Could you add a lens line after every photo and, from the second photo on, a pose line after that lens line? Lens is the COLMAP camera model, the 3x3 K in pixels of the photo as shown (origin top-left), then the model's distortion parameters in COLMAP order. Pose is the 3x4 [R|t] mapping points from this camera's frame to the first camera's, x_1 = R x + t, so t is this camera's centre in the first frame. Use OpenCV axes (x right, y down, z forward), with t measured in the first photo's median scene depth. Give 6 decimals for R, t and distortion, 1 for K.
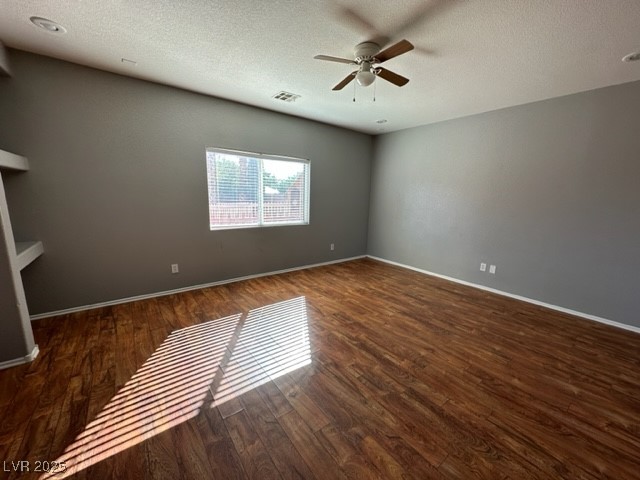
lens RADIAL K [[255.8, 0, 320.2], [0, 255.8, 238.9], [0, 0, 1]] dist [-0.000380, -0.000021]
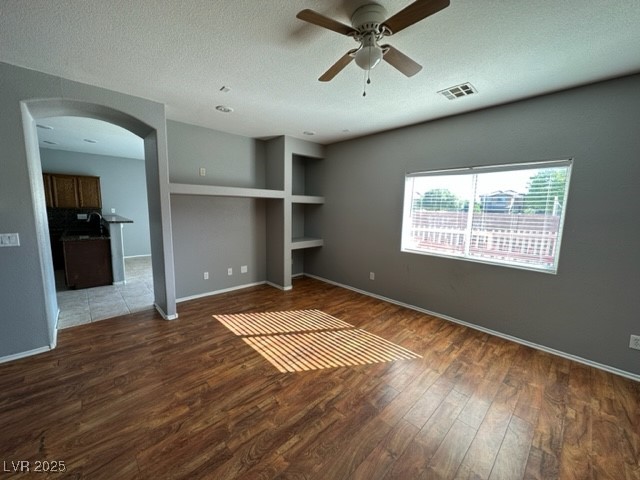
lens RADIAL K [[255.8, 0, 321.7], [0, 255.8, 239.5], [0, 0, 1]] dist [-0.000380, -0.000021]
pose [[0.101065, 0.100845, -0.989756, 0.746839], [-0.189239, 0.978635, 0.080388, -0.134245], [0.976716, 0.179176, 0.117990, 0.715949]]
